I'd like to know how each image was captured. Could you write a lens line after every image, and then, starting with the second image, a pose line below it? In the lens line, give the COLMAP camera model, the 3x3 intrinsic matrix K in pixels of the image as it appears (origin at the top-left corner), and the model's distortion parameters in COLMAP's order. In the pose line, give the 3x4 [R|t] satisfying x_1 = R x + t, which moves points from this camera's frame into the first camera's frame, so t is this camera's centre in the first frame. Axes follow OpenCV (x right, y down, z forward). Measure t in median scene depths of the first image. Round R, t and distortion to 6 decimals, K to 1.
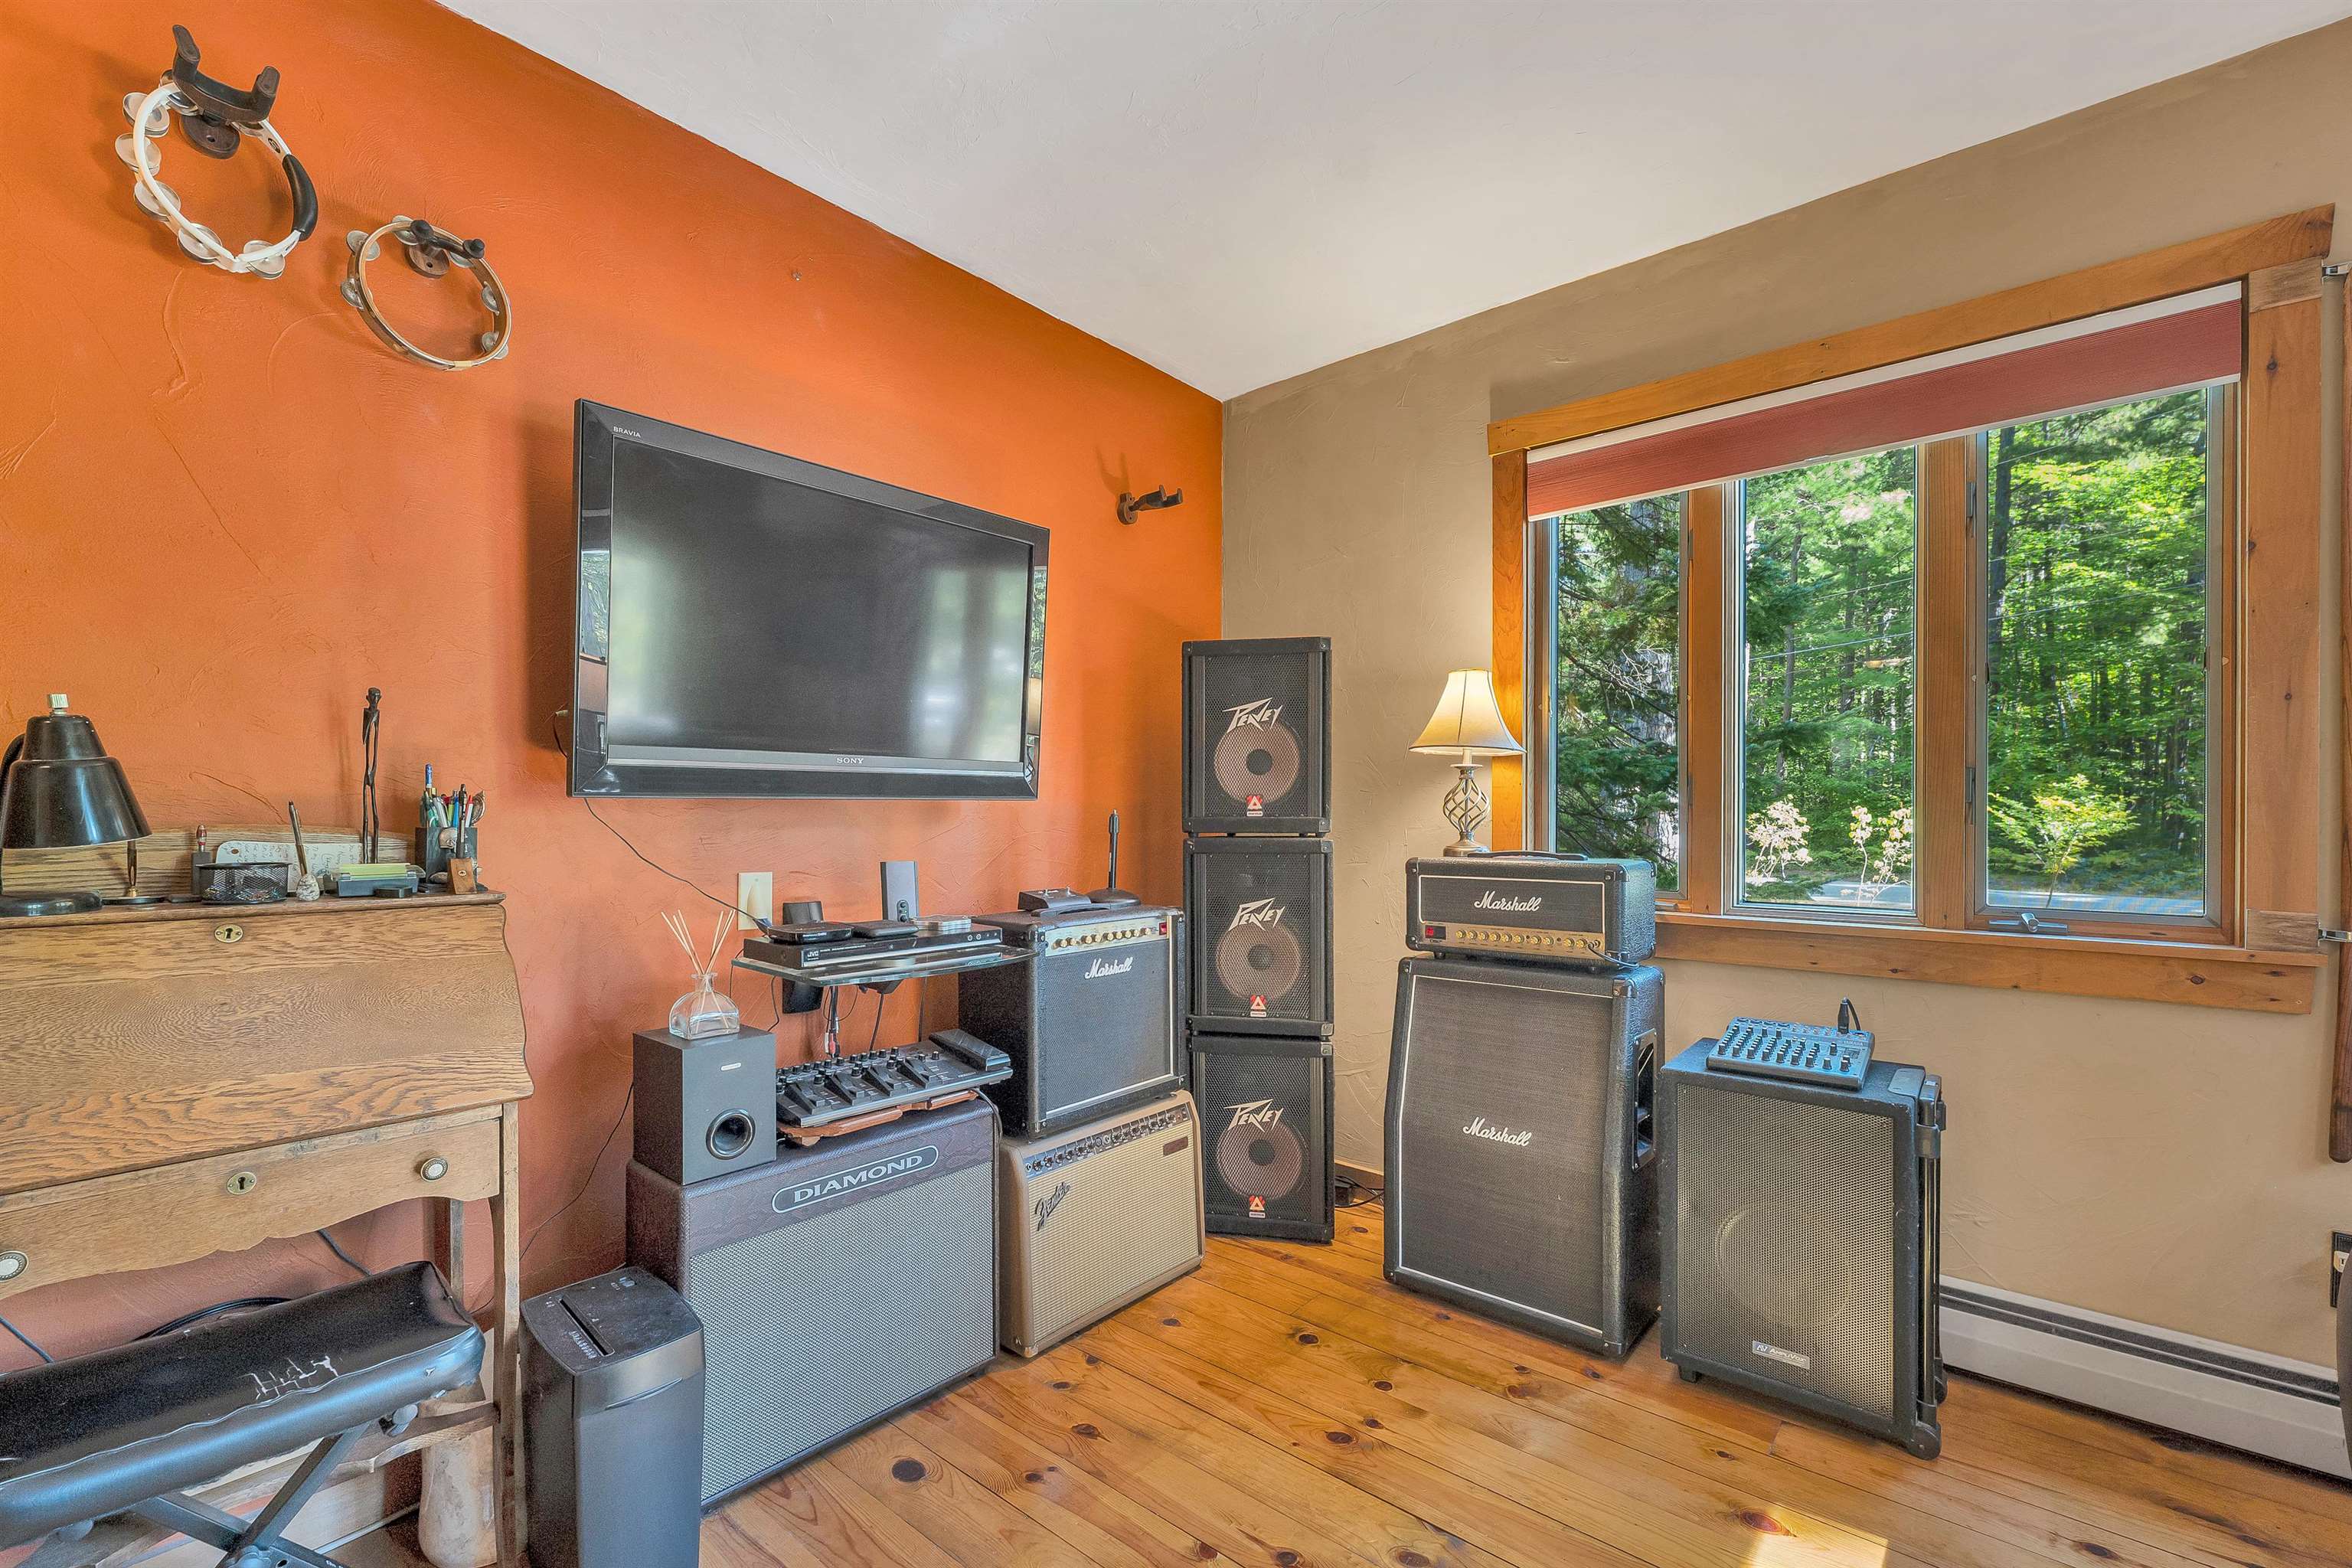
lens RADIAL K [[975.5, 0, 1166.4], [0, 975.5, 801.2], [0, 0, 1]] dist [0.001009, 0.000013]
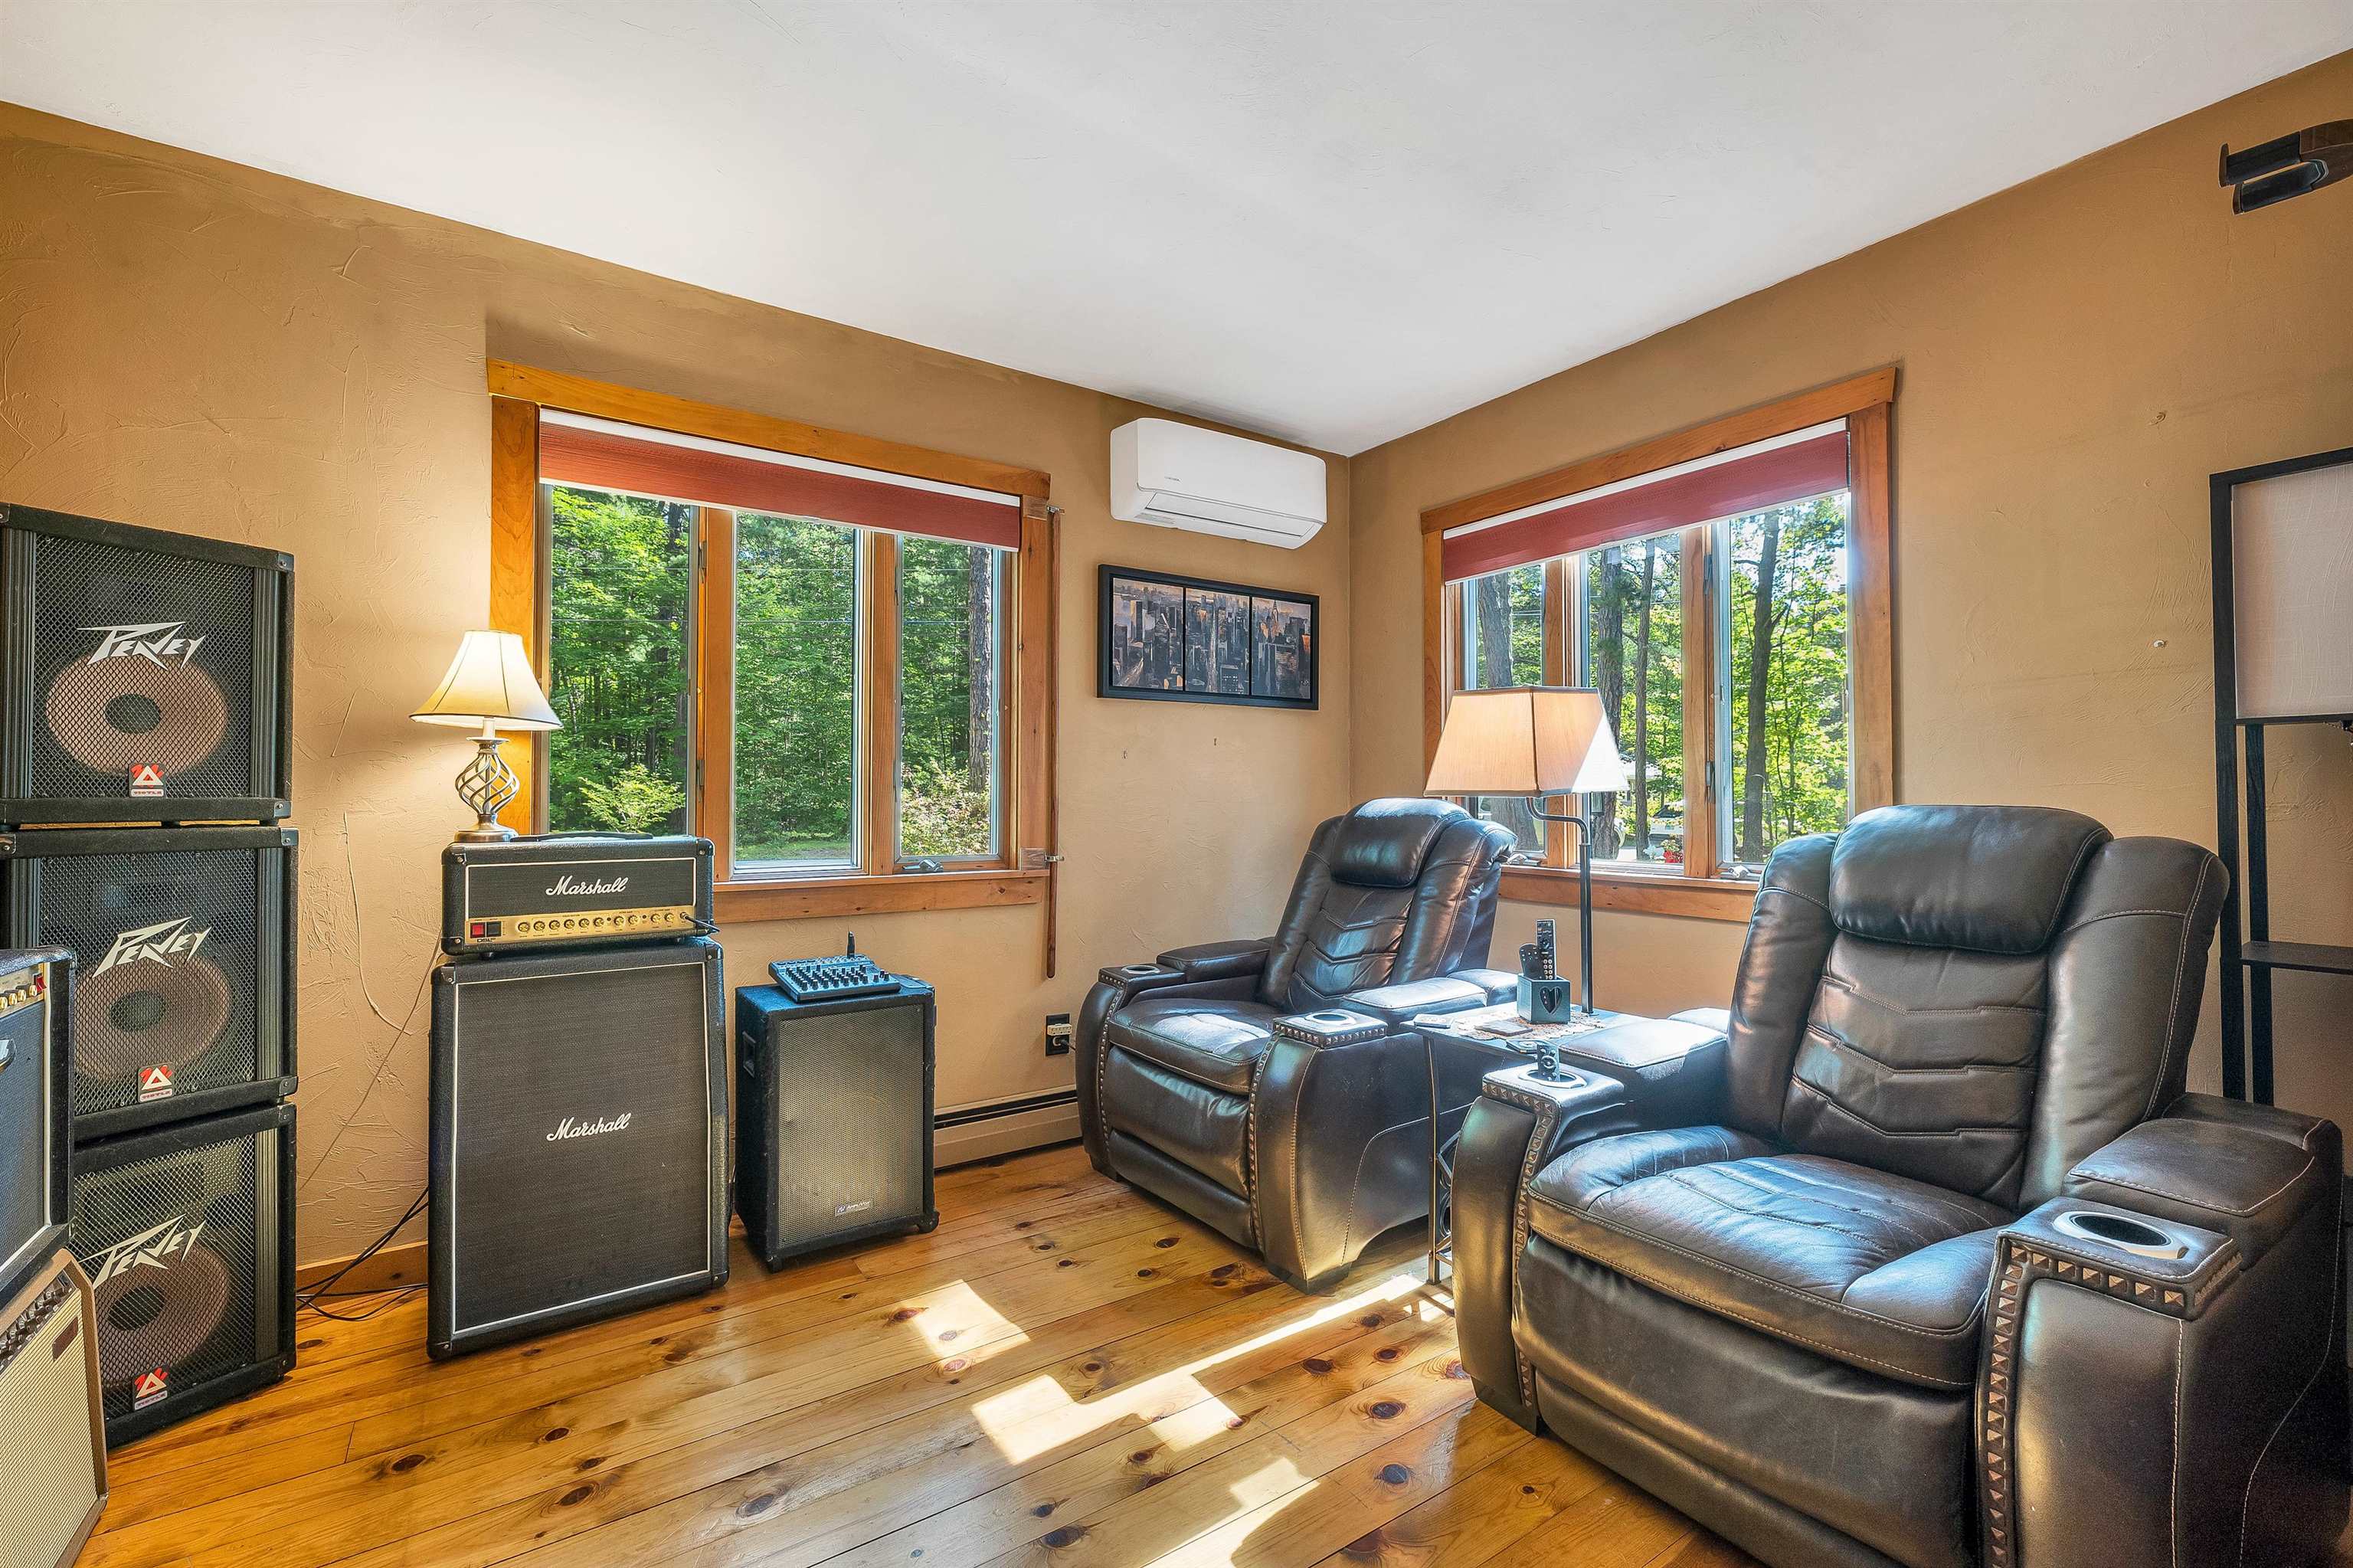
lens RADIAL K [[959.4, 0, 1171.4], [0, 959.4, 771.8], [0, 0, 1]] dist [-0.000698, 0.000366]
pose [[0.289536, 0.024515, 0.956853, -0.363301], [-0.013396, 0.999678, -0.021558, 0.003758], [-0.957073, -0.006576, 0.289771, 0.164284]]
